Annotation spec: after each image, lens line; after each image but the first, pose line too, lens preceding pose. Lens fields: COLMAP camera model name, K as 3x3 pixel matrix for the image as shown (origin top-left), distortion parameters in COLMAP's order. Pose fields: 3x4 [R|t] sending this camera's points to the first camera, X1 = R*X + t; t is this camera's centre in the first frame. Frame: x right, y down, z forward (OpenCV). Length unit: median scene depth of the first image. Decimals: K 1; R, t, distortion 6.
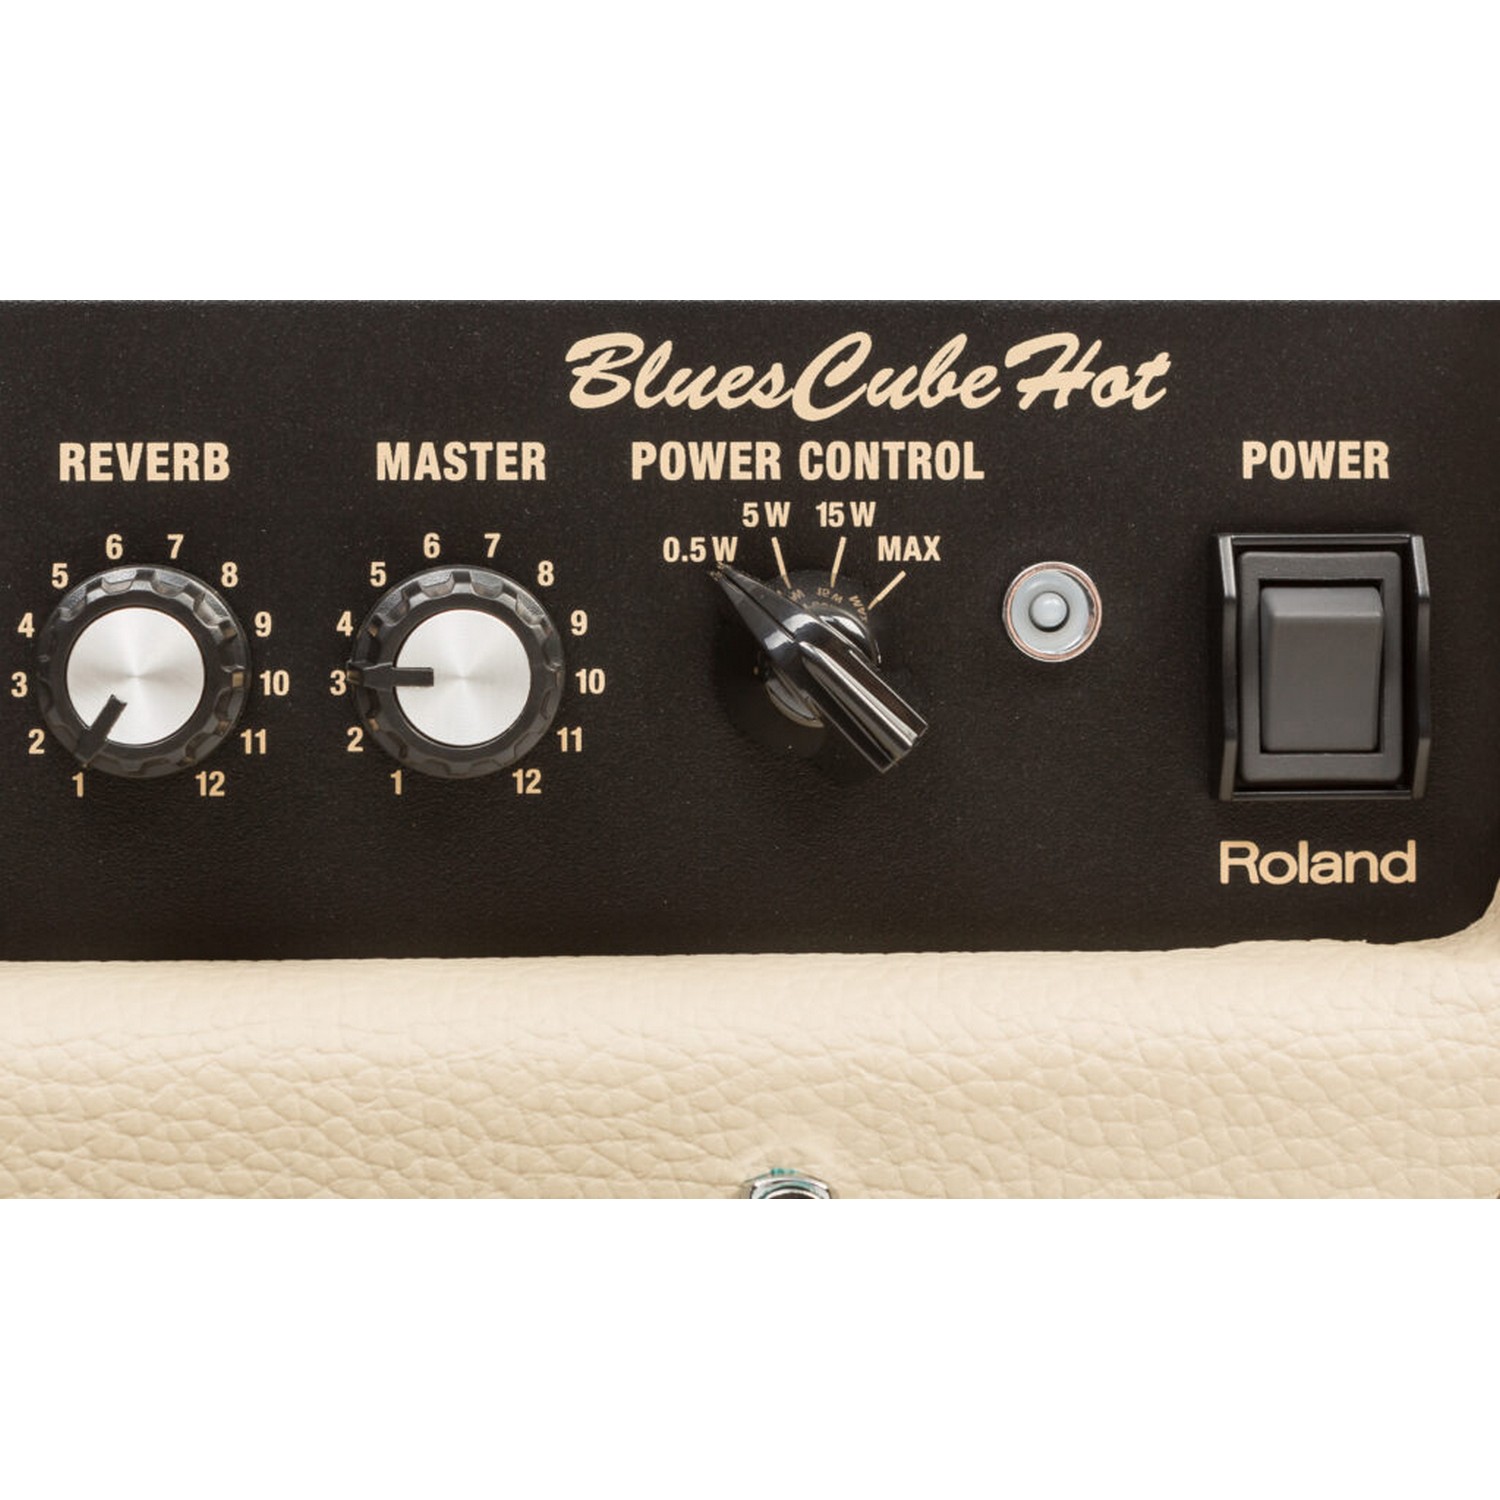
lens RADIAL K [[3417.5, 0, 750.4], [0, 3417.5, 753.3], [0, 0, 1]] dist [0.035738, 0.000000]
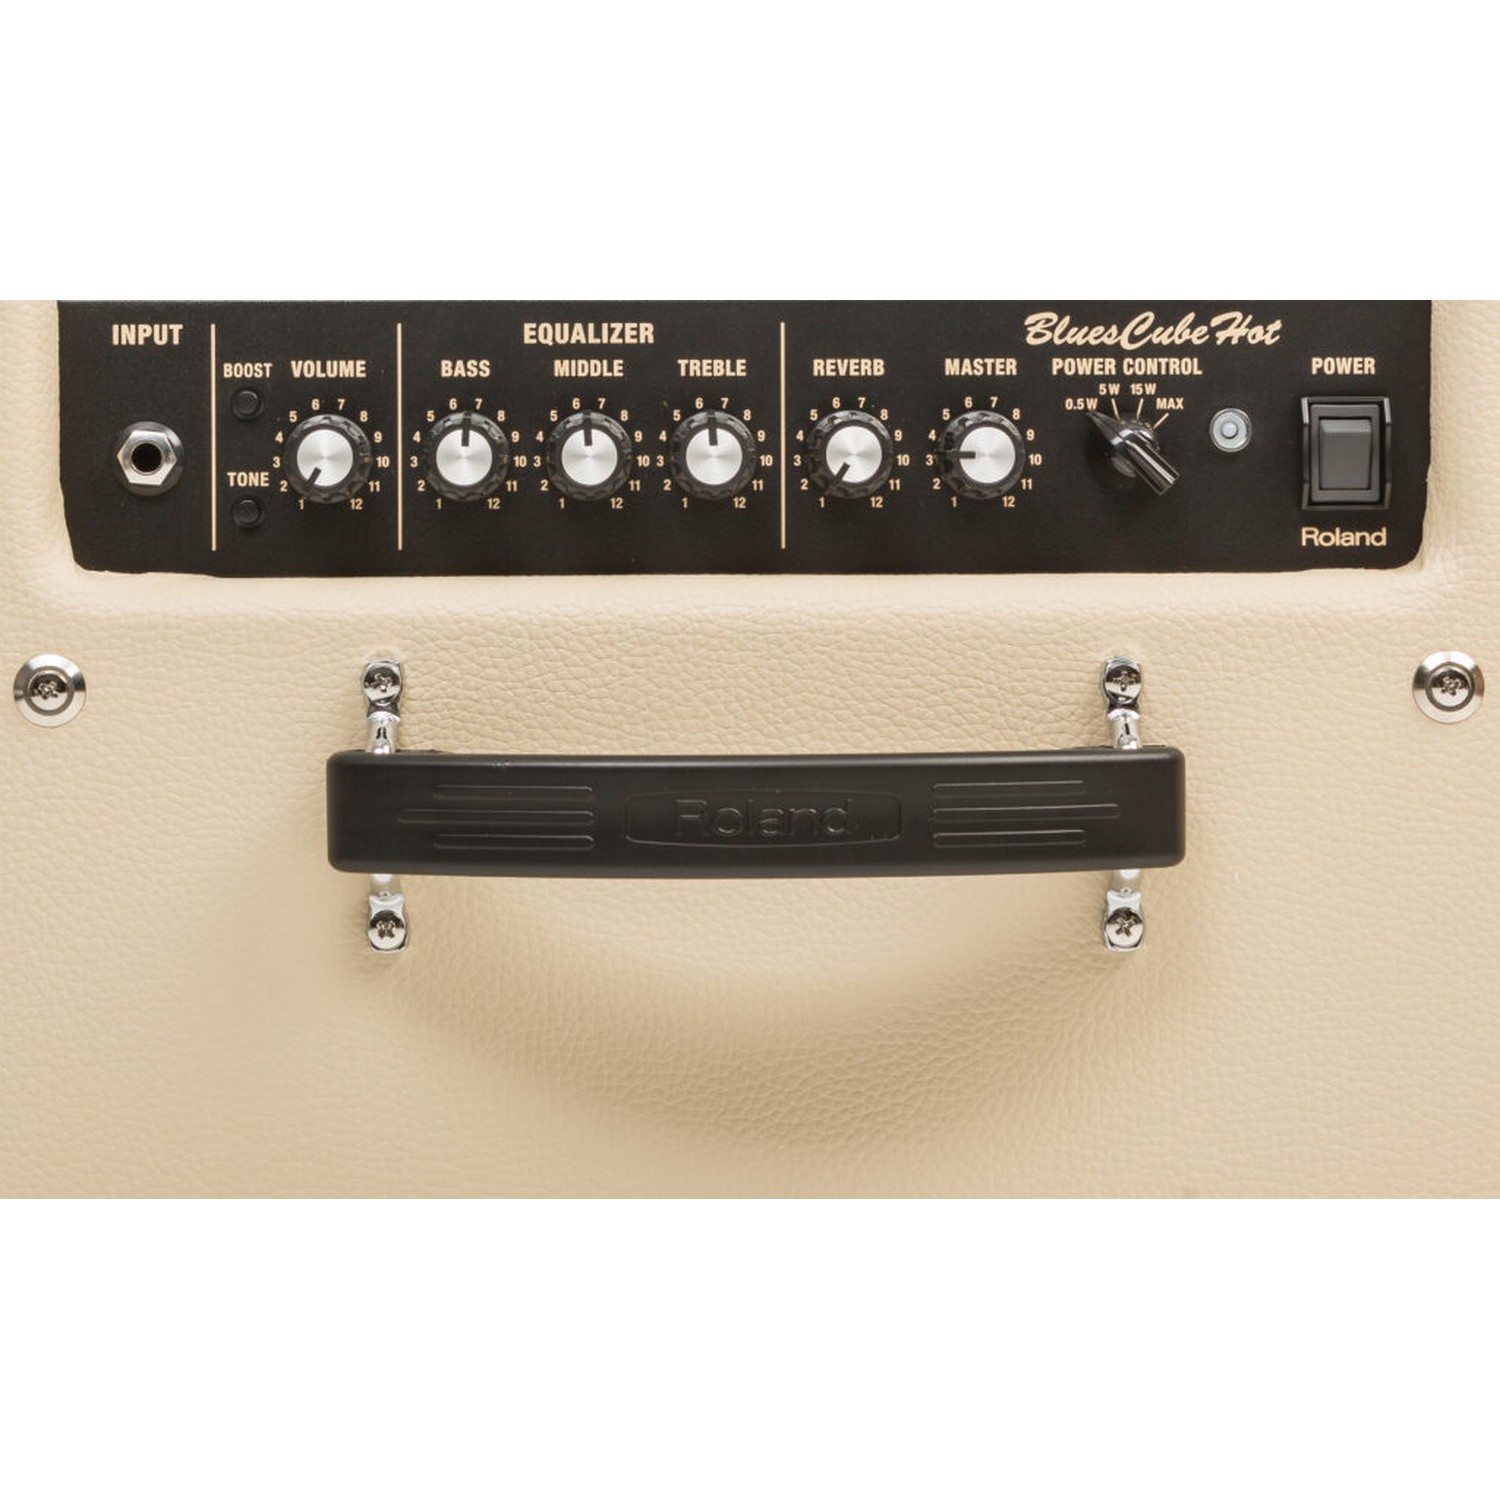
lens RADIAL K [[3875.2, 0, 746.4], [0, 3875.2, 755.8], [0, 0, 1]] dist [0.077001, 0.000000]
pose [[0.999567, 0.002163, -0.029328, -0.168057], [-0.002247, 0.999994, -0.002805, 0.193017], [0.029322, 0.002869, 0.999566, -1.700409]]
